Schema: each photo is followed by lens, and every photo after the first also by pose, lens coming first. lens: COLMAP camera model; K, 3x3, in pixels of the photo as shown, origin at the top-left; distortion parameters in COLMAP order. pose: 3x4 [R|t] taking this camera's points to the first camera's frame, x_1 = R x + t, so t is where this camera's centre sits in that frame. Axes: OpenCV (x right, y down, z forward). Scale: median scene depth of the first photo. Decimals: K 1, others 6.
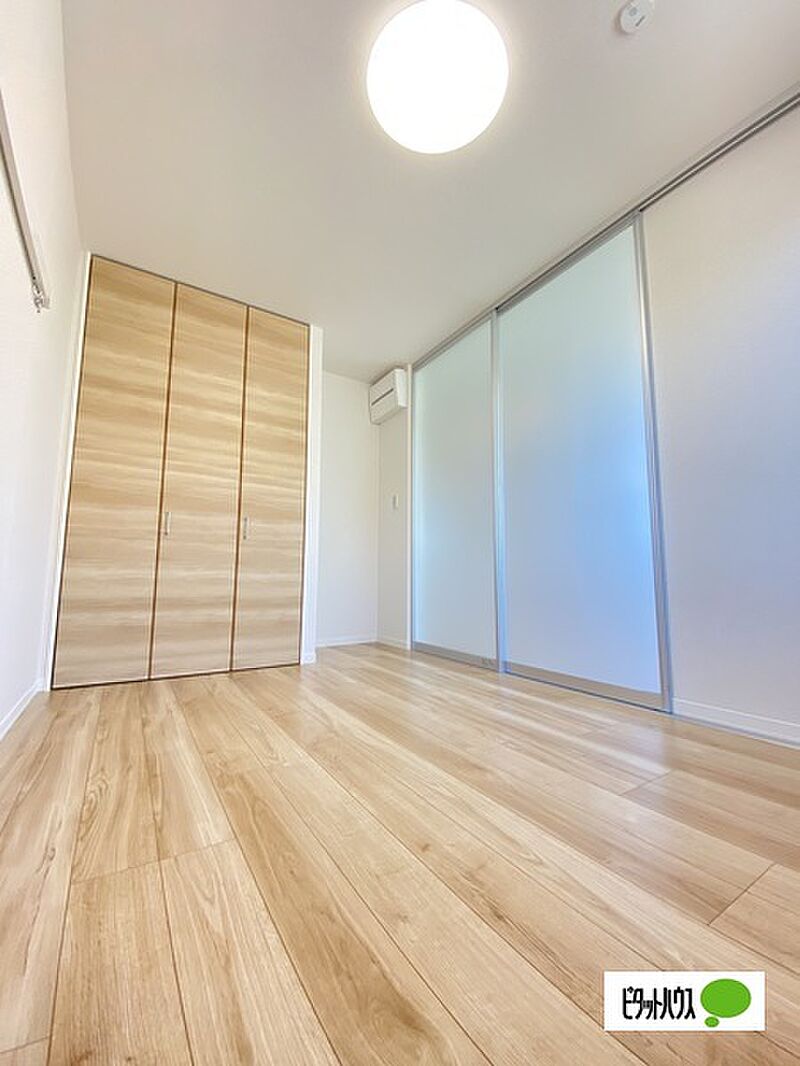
lens RADIAL K [[437.2, 0, 400.7], [0, 437.2, 537.6], [0, 0, 1]] dist [-0.033500, -0.002183]
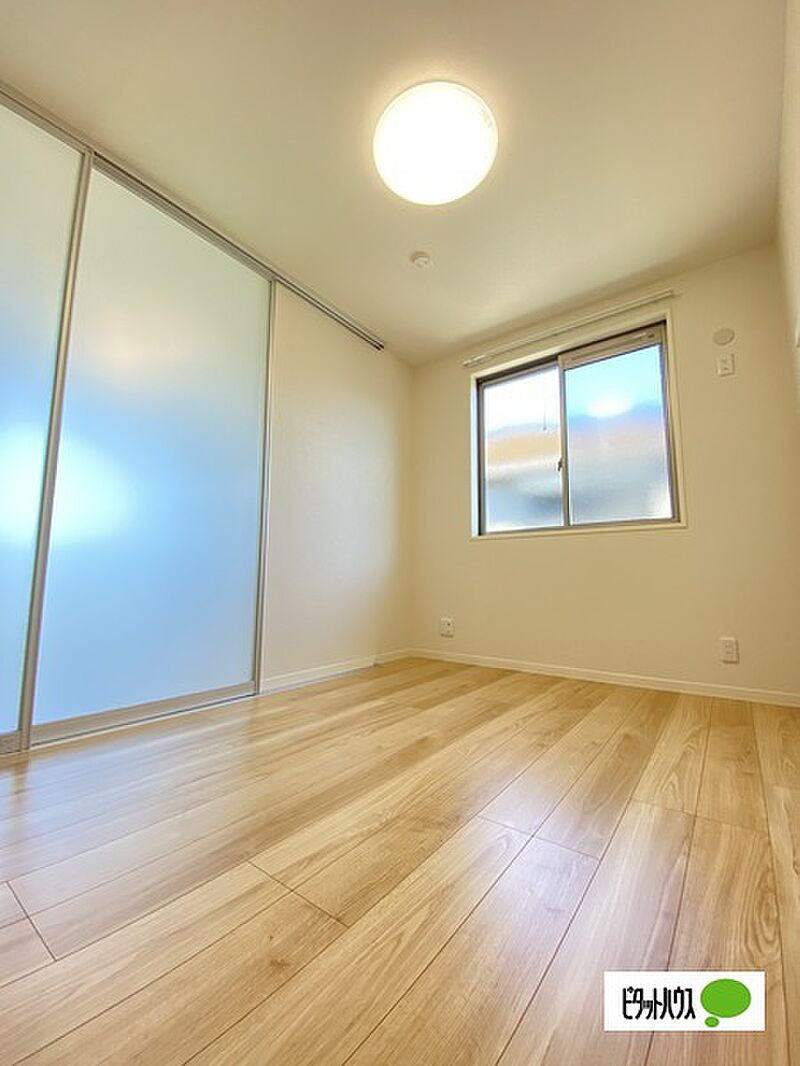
lens RADIAL K [[437.2, 0, 400.1], [0, 437.2, 522.8], [0, 0, 1]] dist [-0.033500, -0.002183]
pose [[-0.342730, 0.106377, 0.933392, -1.053973], [-0.084815, 0.986007, -0.143516, 0.110921], [-0.935597, -0.128352, -0.328912, 1.613245]]
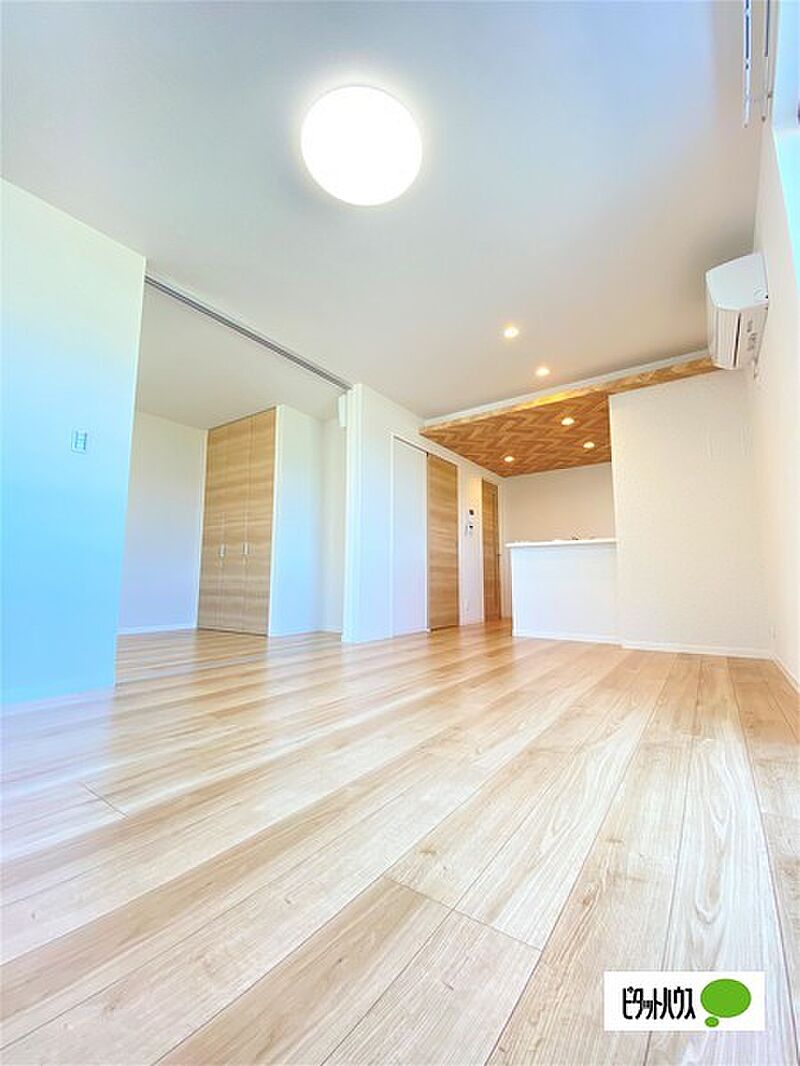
lens RADIAL K [[437.2, 0, 404.2], [0, 437.2, 529.1], [0, 0, 1]] dist [-0.033500, -0.002183]
pose [[0.375679, -0.105974, -0.920671, 0.640926], [0.088464, 0.993005, -0.078202, 0.019437], [0.922518, -0.052068, 0.382426, 0.144269]]
